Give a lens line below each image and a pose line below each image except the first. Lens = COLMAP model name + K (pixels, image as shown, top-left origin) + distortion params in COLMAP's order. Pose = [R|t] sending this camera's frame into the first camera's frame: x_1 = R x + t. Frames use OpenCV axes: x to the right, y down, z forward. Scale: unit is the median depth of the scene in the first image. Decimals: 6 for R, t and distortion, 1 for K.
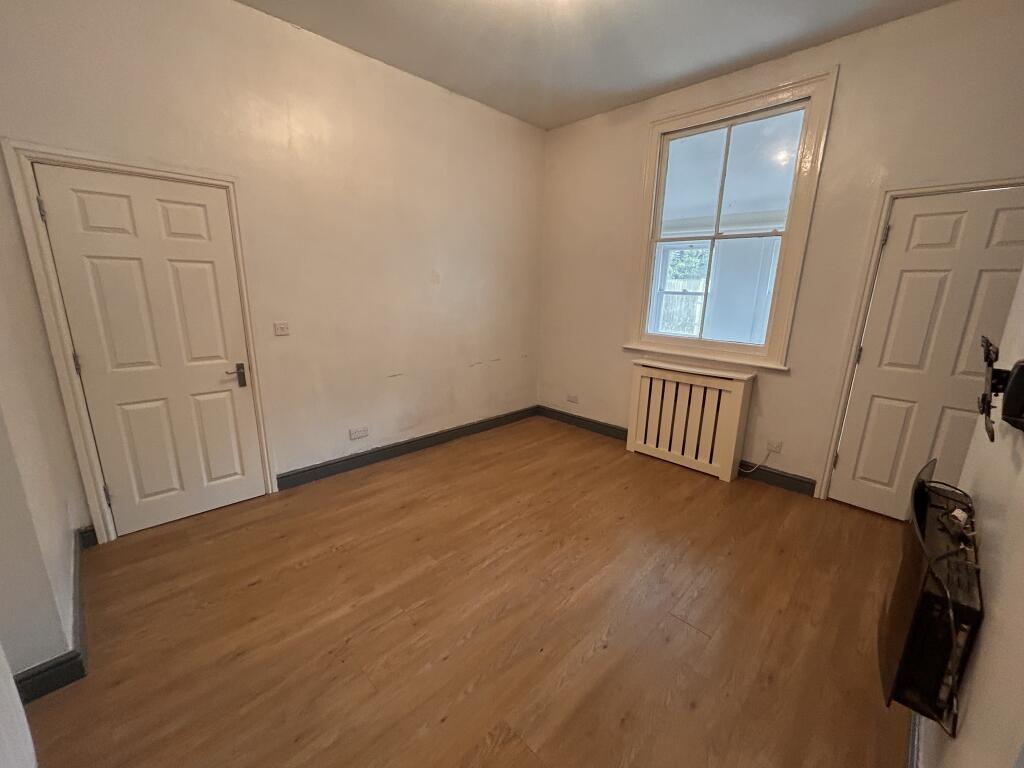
lens RADIAL K [[411.8, 0, 512.0], [0, 411.8, 384.0], [0, 0, 1]] dist [0.002314, 0.000153]
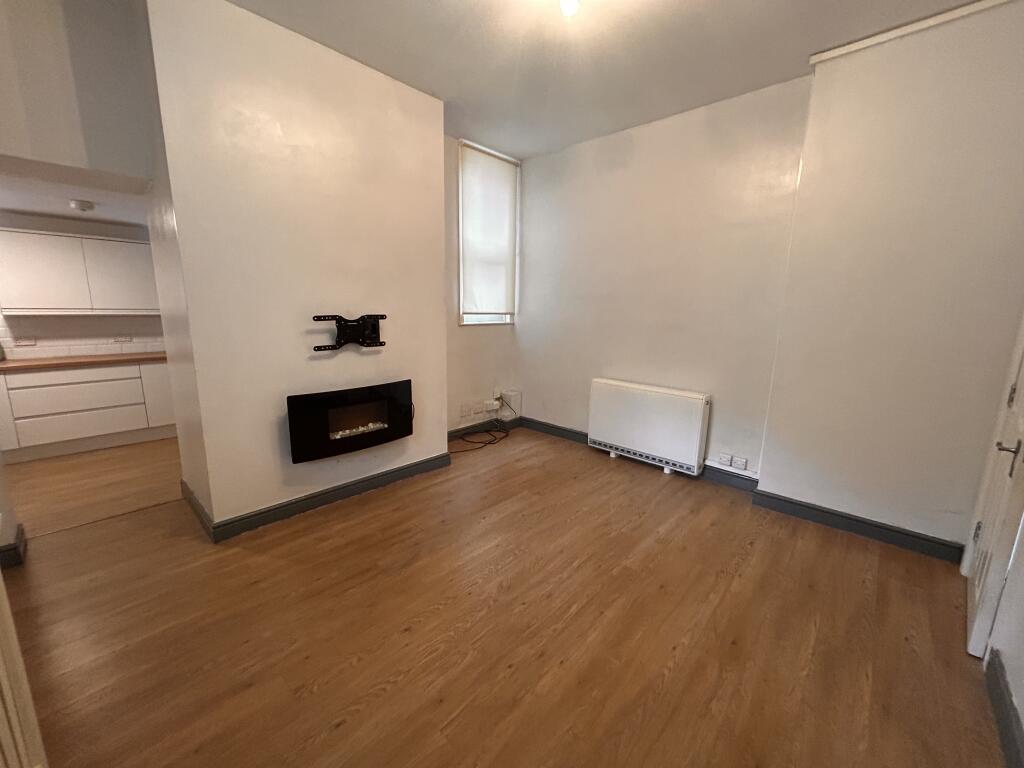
lens RADIAL K [[411.8, 0, 512.0], [0, 411.8, 384.0], [0, 0, 1]] dist [0.002314, 0.000153]
pose [[-0.998501, -0.028949, -0.046456, 0.118042], [-0.045615, 0.909198, 0.413859, -0.295254], [0.030257, 0.415357, -0.909155, 1.279398]]
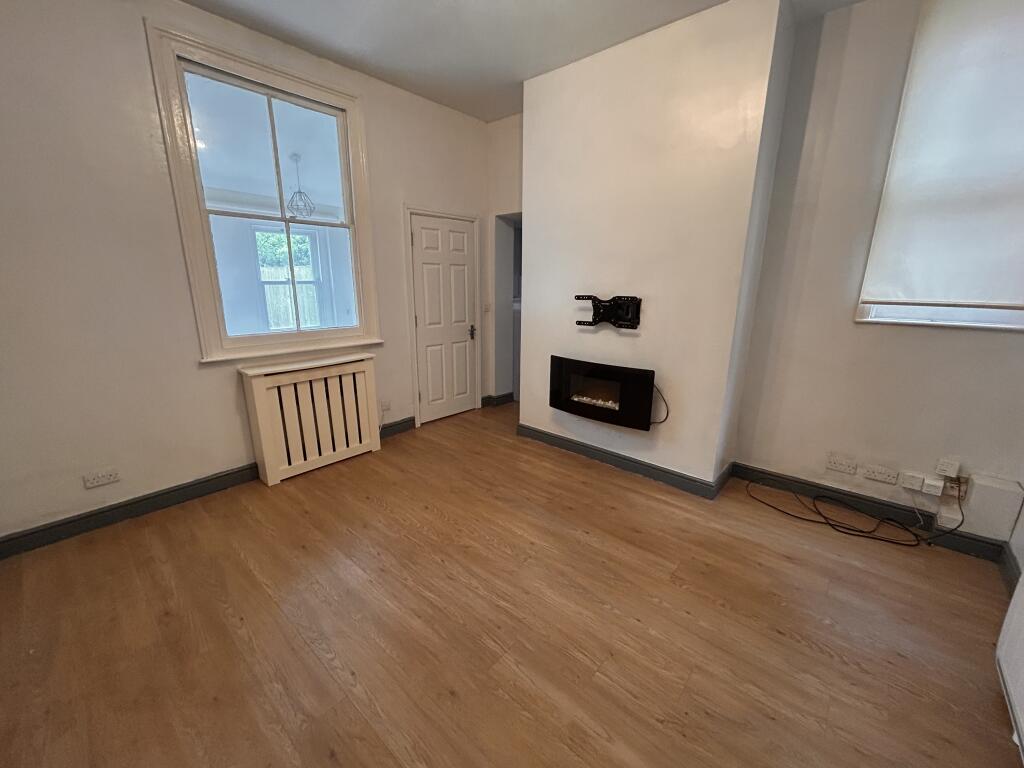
lens RADIAL K [[411.8, 0, 512.0], [0, 411.8, 384.0], [0, 0, 1]] dist [0.002314, 0.000153]
pose [[-0.063006, -0.264941, 0.962204, -0.556869], [0.225266, 0.935464, 0.272328, -0.160834], [-0.972258, 0.233910, 0.000743, 0.637821]]
